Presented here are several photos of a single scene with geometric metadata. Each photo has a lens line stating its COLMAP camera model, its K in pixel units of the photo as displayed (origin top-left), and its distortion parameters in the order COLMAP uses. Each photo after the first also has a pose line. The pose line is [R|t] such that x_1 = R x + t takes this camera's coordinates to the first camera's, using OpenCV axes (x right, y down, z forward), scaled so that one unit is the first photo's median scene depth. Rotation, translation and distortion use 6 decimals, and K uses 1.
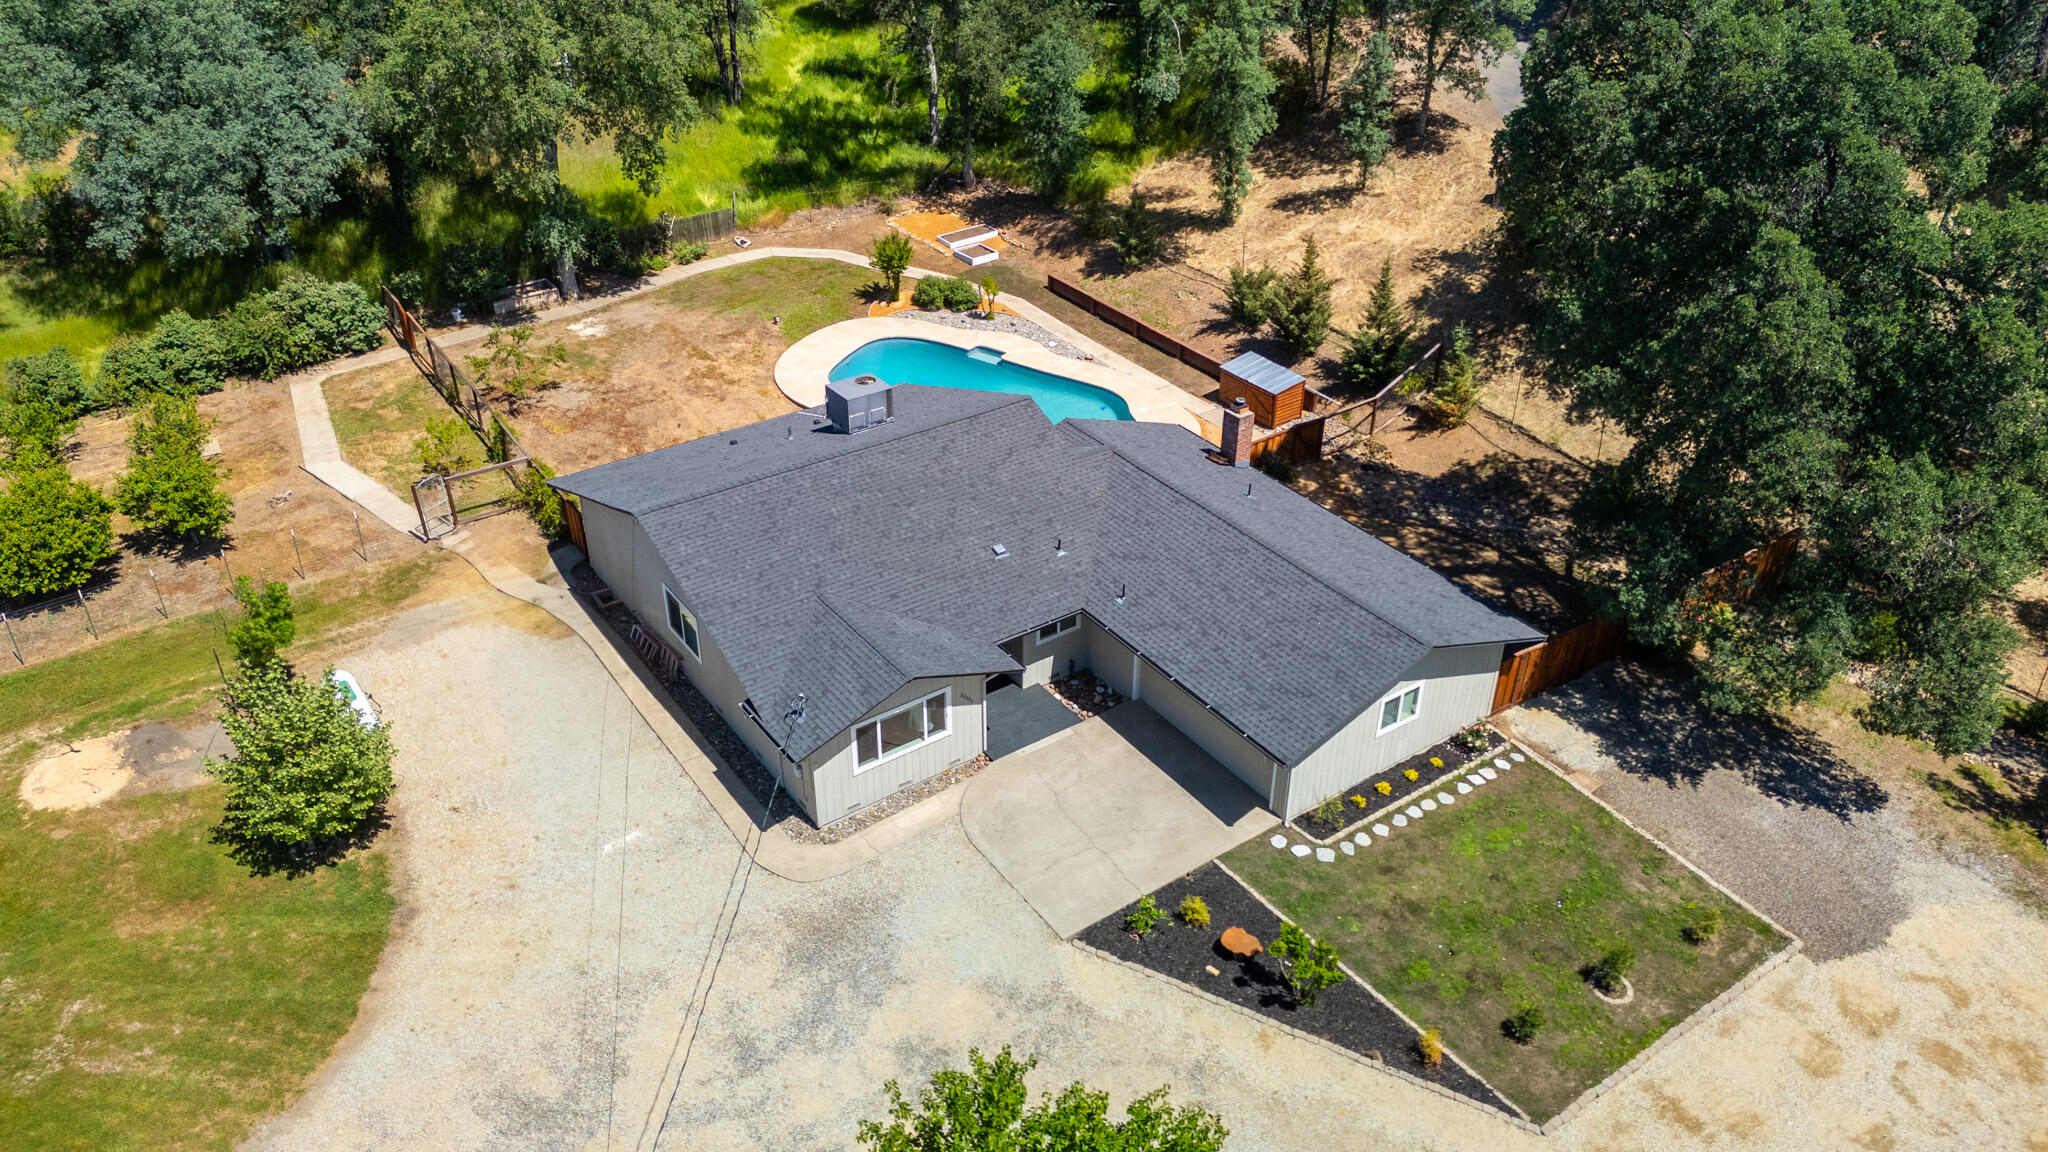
lens RADIAL K [[1509.9, 0, 1024.0], [0, 1509.9, 576.0], [0, 0, 1]] dist [0.067659, -0.069844]
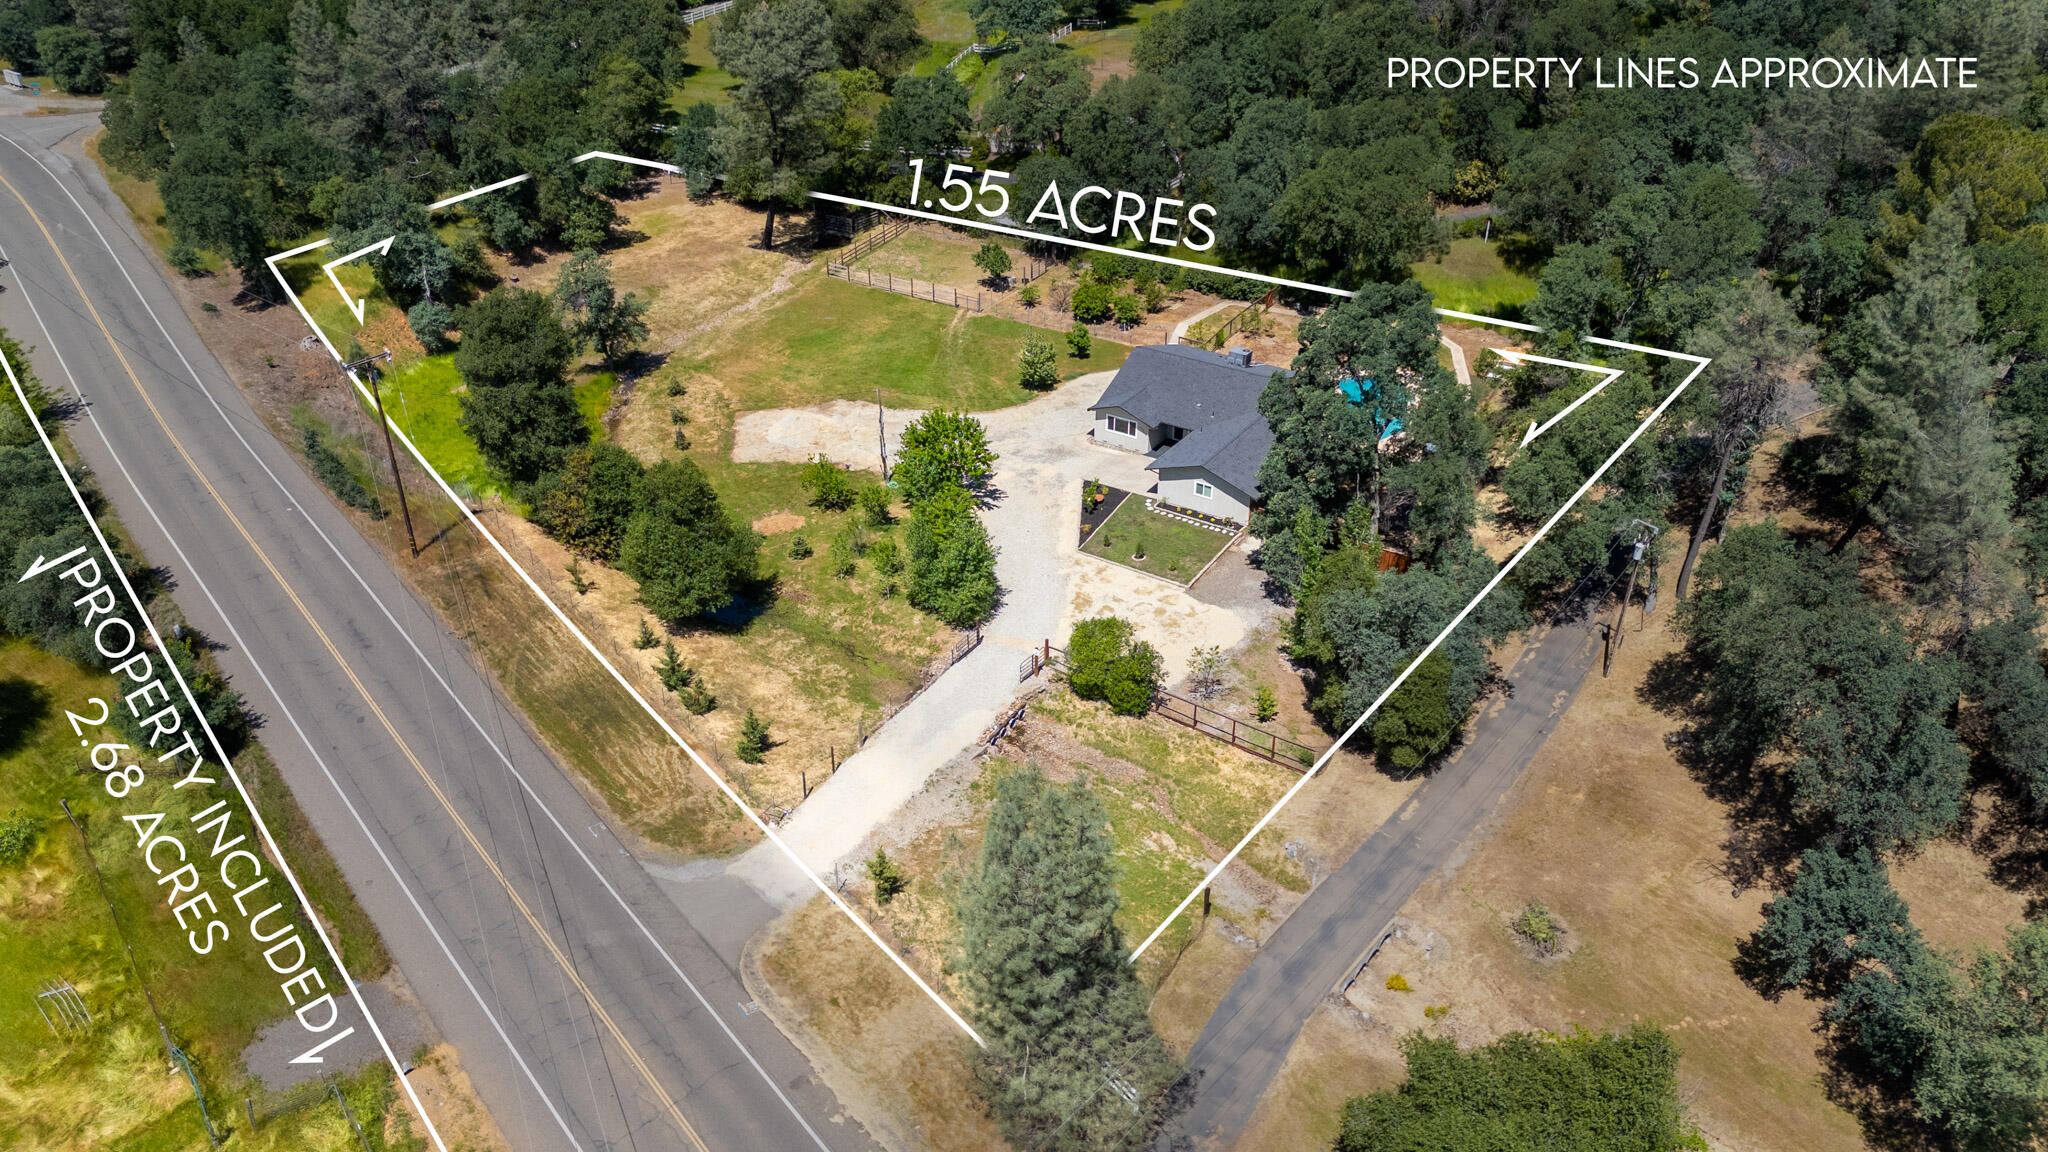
lens RADIAL K [[1509.9, 0, 1024.0], [0, 1509.9, 576.0], [0, 0, 1]] dist [0.067659, -0.069844]
pose [[0.374843, 0.470371, -0.798901, 1.740221], [-0.506918, 0.825494, 0.248183, -0.223031], [0.776226, 0.311948, 0.547870, -0.558768]]
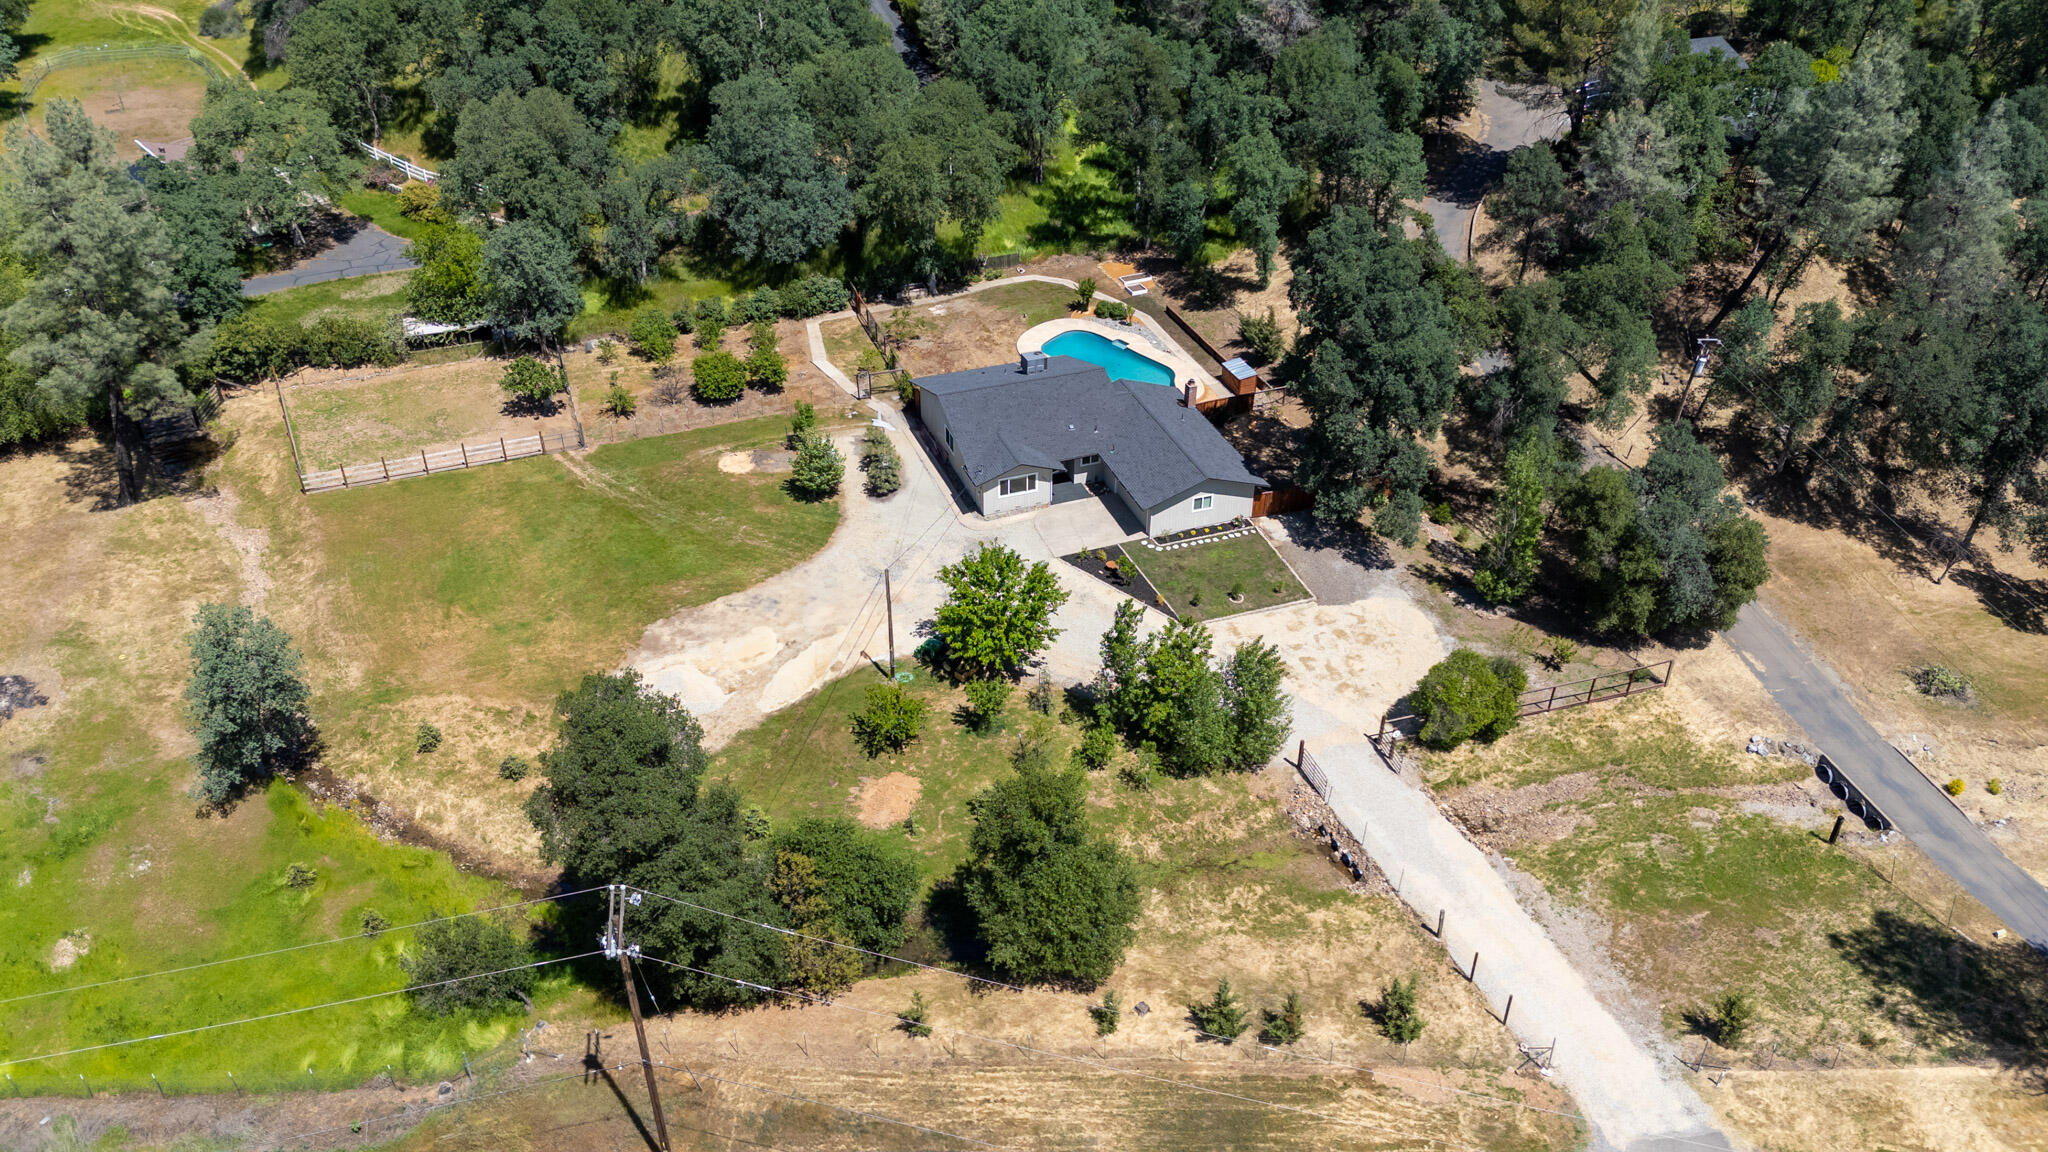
lens RADIAL K [[1487.3, 0, 1028.4], [0, 1487.3, 599.1], [0, 0, 1]] dist [0.089592, -0.098465]
pose [[0.966384, 0.150670, -0.208329, 0.359946], [-0.139167, 0.987869, 0.068899, 0.079712], [0.216183, -0.037590, 0.975629, -1.108139]]
